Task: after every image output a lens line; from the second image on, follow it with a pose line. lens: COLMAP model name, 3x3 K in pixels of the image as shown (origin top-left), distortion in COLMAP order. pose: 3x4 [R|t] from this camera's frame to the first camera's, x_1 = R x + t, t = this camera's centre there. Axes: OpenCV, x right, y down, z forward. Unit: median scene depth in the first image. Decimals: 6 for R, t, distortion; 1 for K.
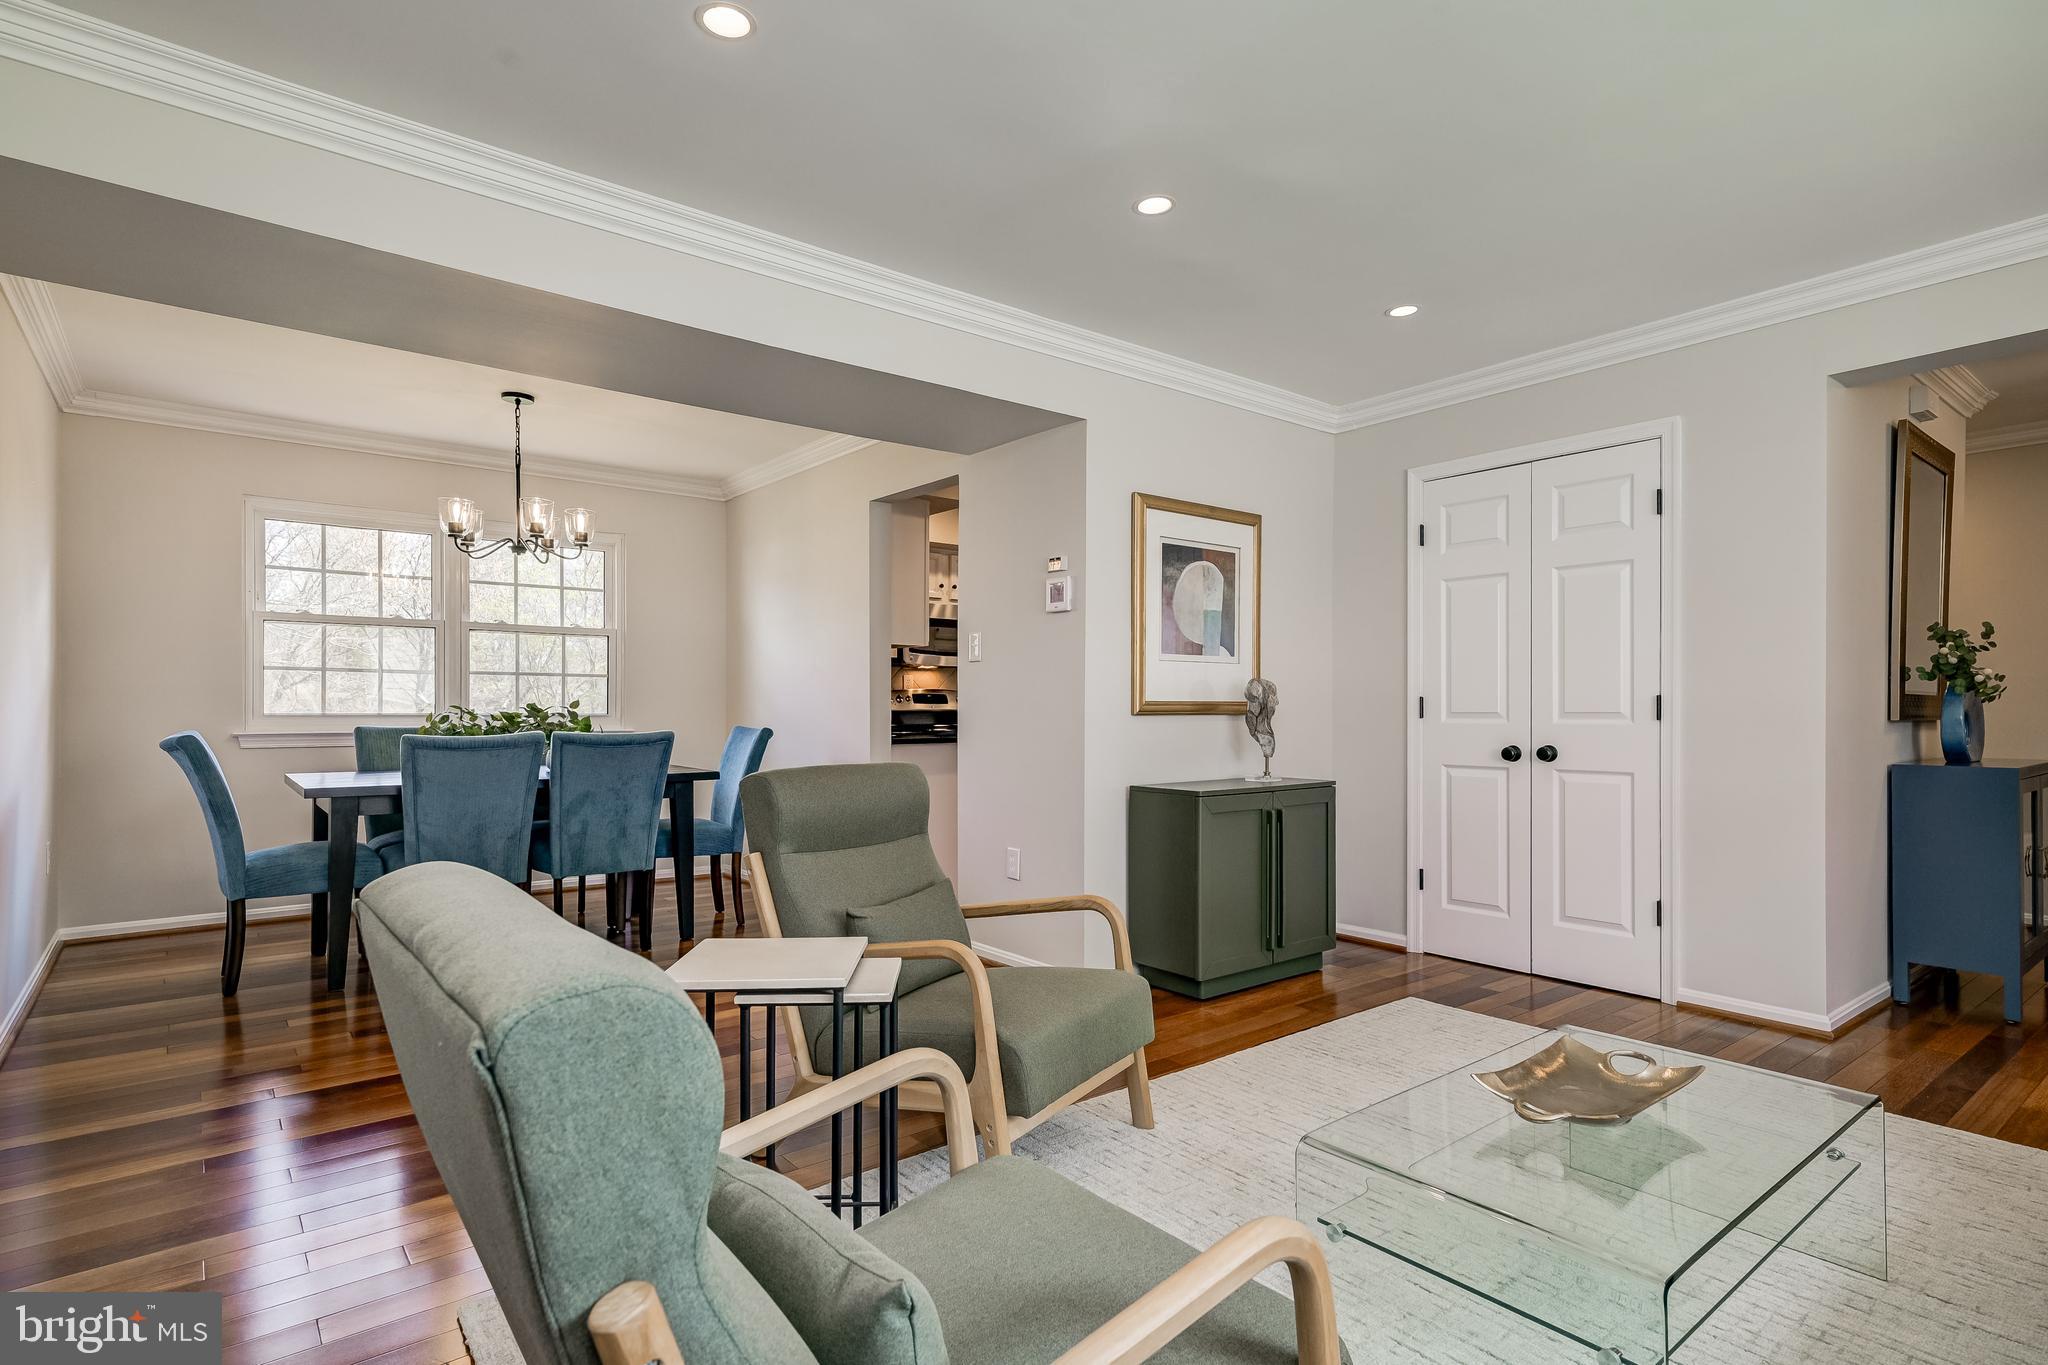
lens RADIAL K [[1032.0, 0, 1023.3], [0, 1032.0, 705.6], [0, 0, 1]] dist [0.000962, 0.019502]
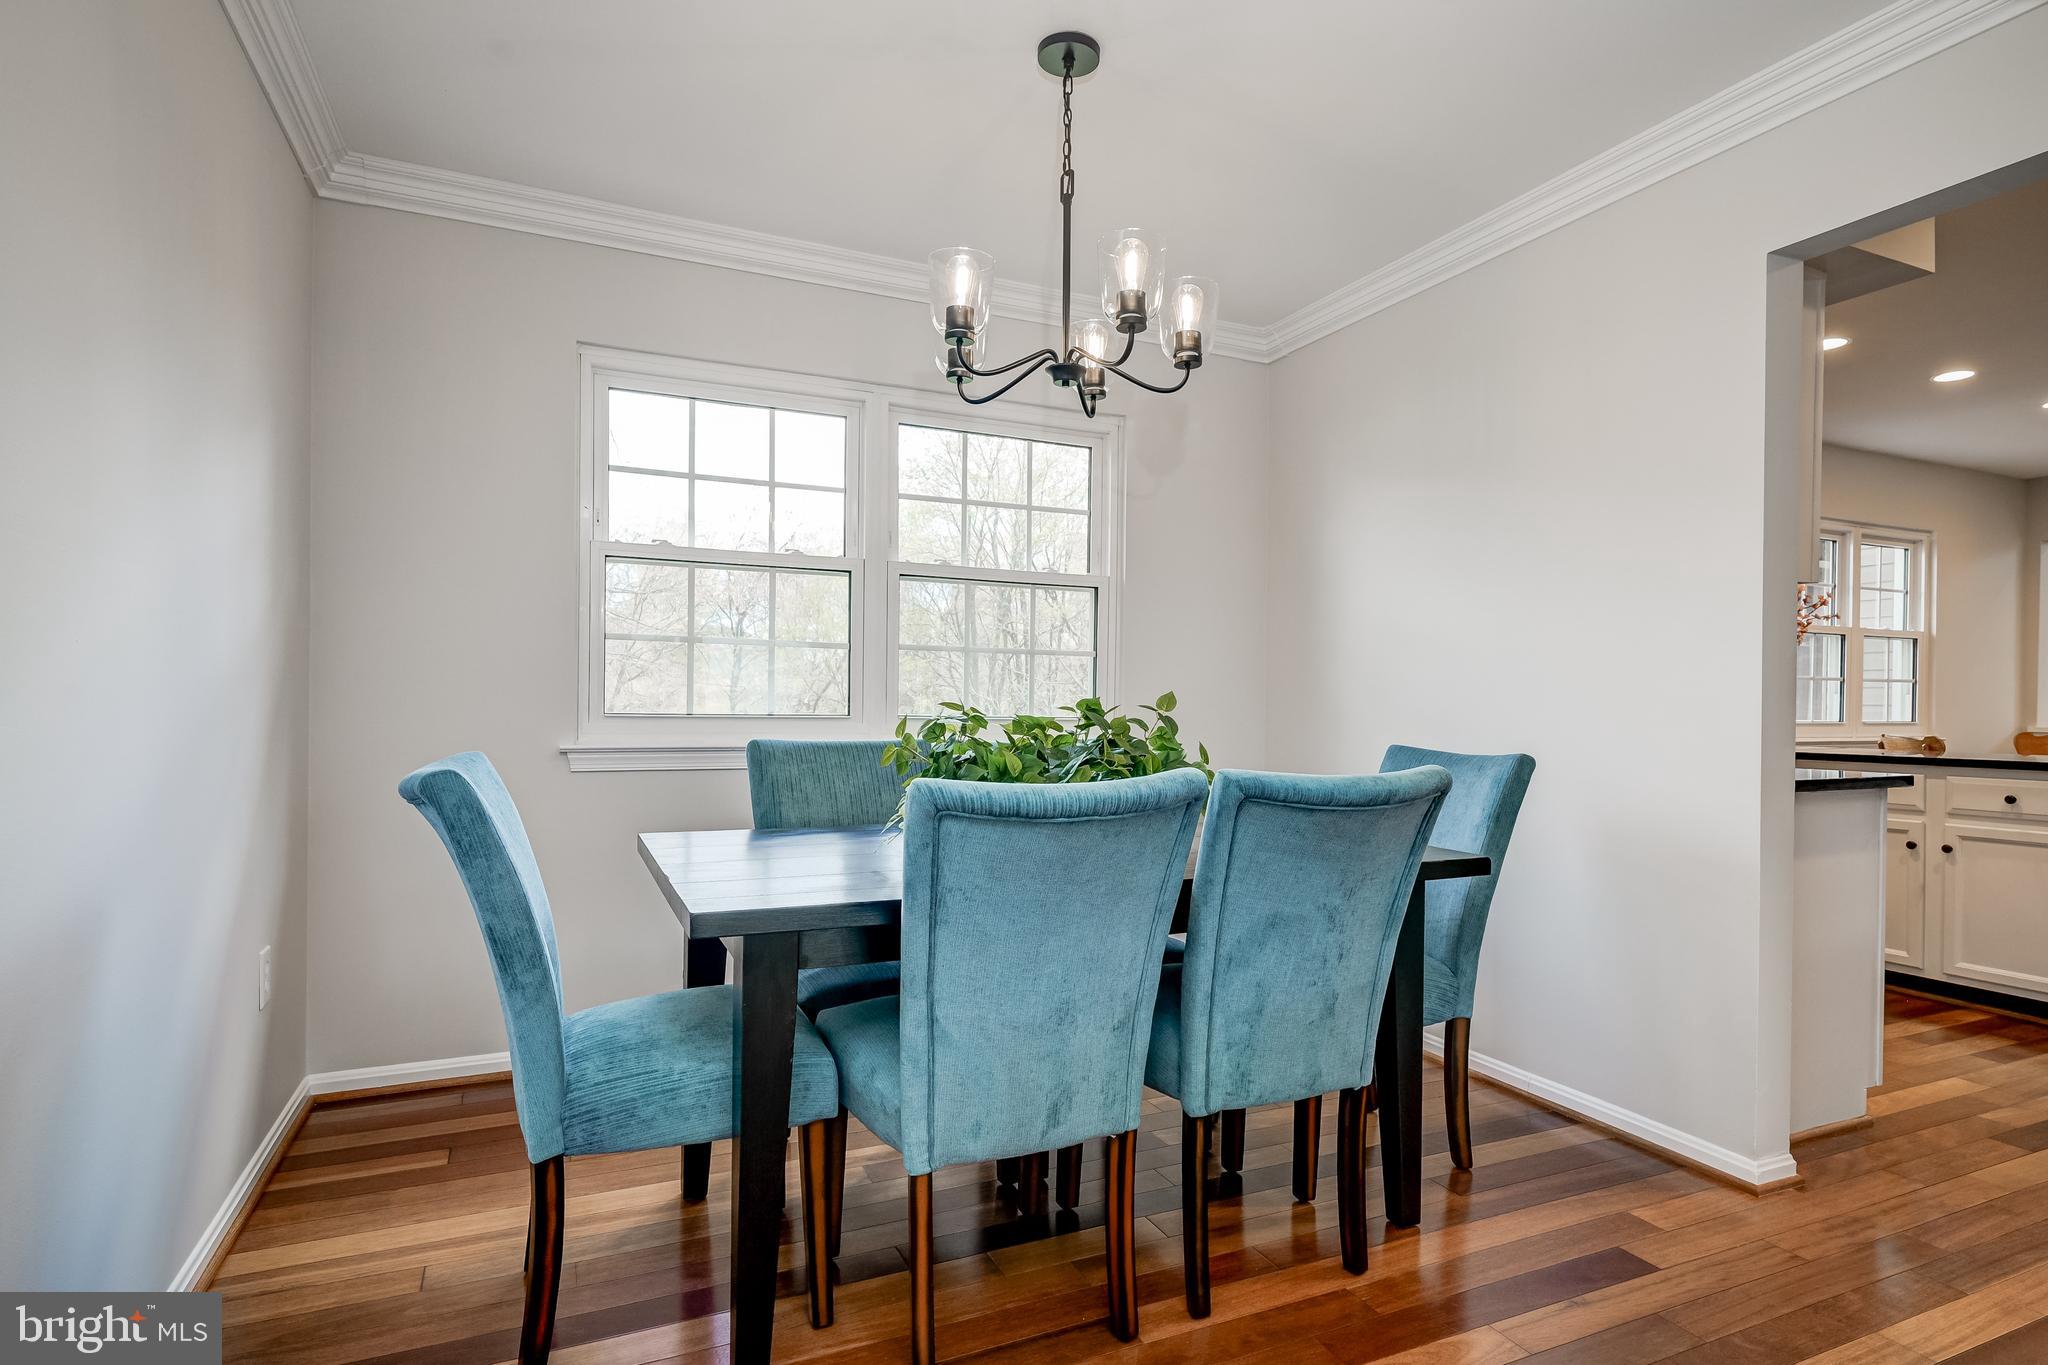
lens RADIAL K [[1032.0, 0, 1023.3], [0, 1032.0, 705.6], [0, 0, 1]] dist [0.000962, 0.019502]
pose [[0.969174, 0.010299, -0.246163, -0.372275], [-0.008854, 0.999936, 0.006976, -0.002147], [0.246219, -0.004582, 0.969203, 0.511243]]
